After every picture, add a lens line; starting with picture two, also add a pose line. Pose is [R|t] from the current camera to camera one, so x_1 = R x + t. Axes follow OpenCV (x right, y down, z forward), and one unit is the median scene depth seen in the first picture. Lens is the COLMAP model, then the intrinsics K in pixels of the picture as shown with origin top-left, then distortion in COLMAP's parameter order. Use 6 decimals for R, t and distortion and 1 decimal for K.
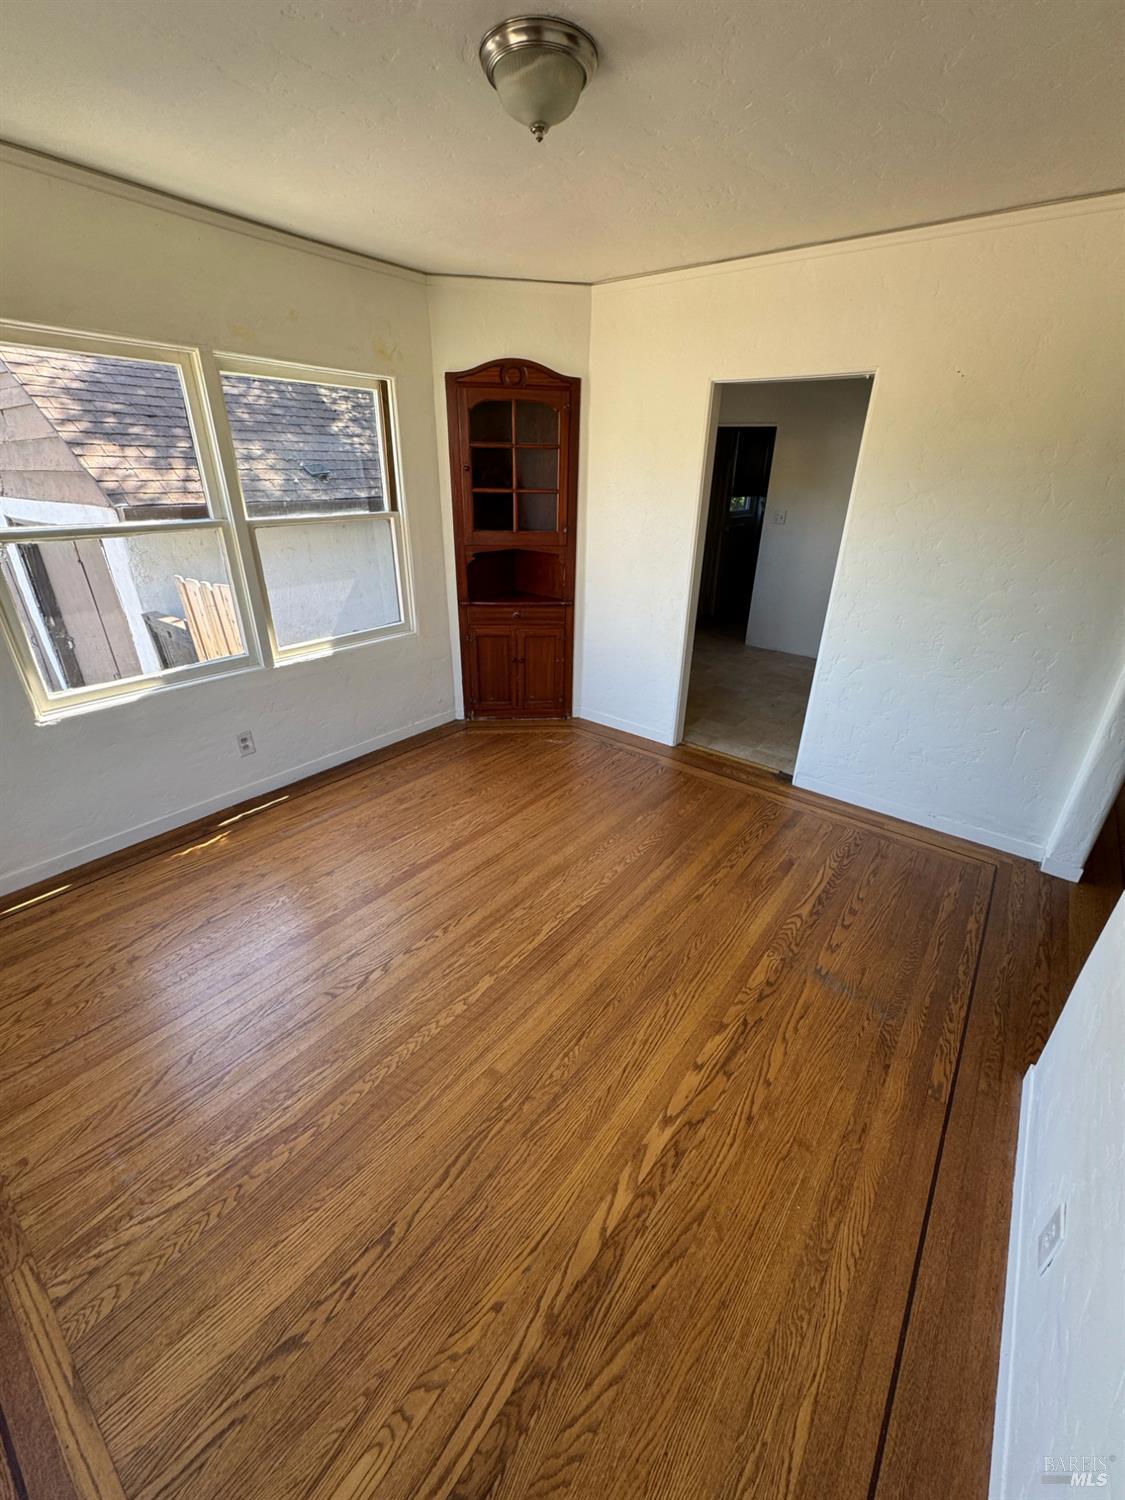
lens RADIAL K [[599.9, 0, 564.6], [0, 599.9, 752.0], [0, 0, 1]] dist [0.001816, 0.000391]
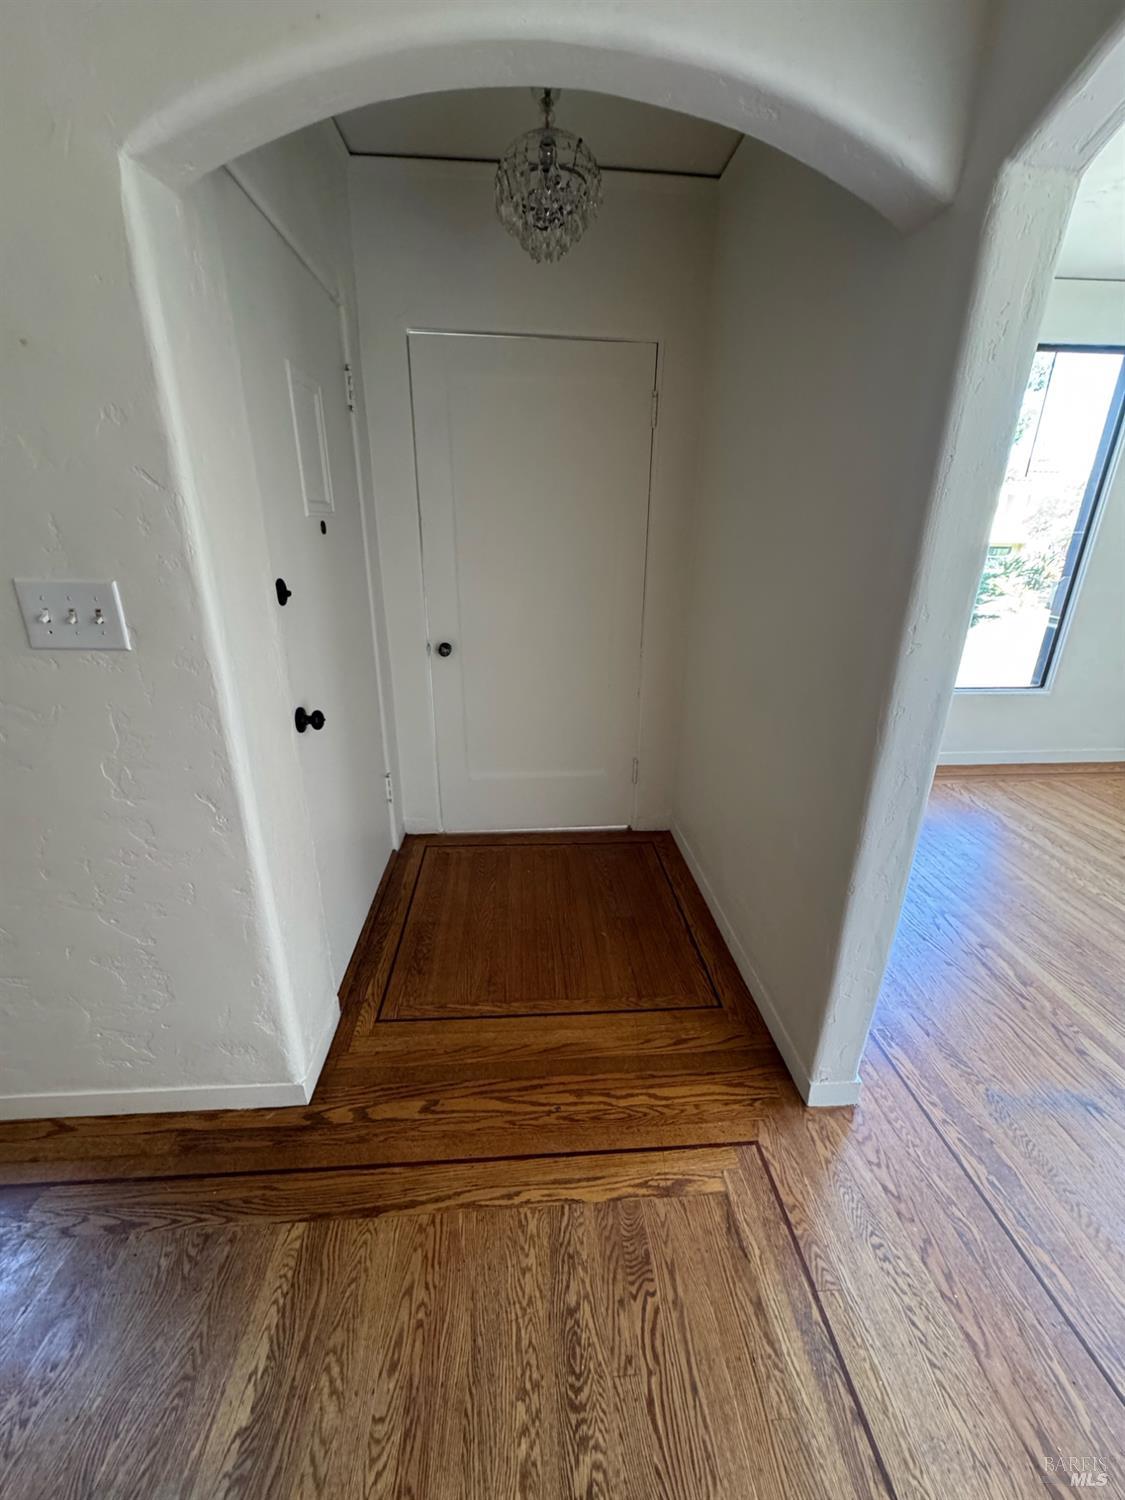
lens RADIAL K [[599.9, 0, 562.9], [0, 599.9, 750.3], [0, 0, 1]] dist [0.001816, 0.000391]
pose [[-0.747561, 0.203302, -0.632314, 1.553295], [-0.306281, 0.739225, 0.599781, -0.230156], [0.589359, 0.642039, -0.490349, 0.858041]]
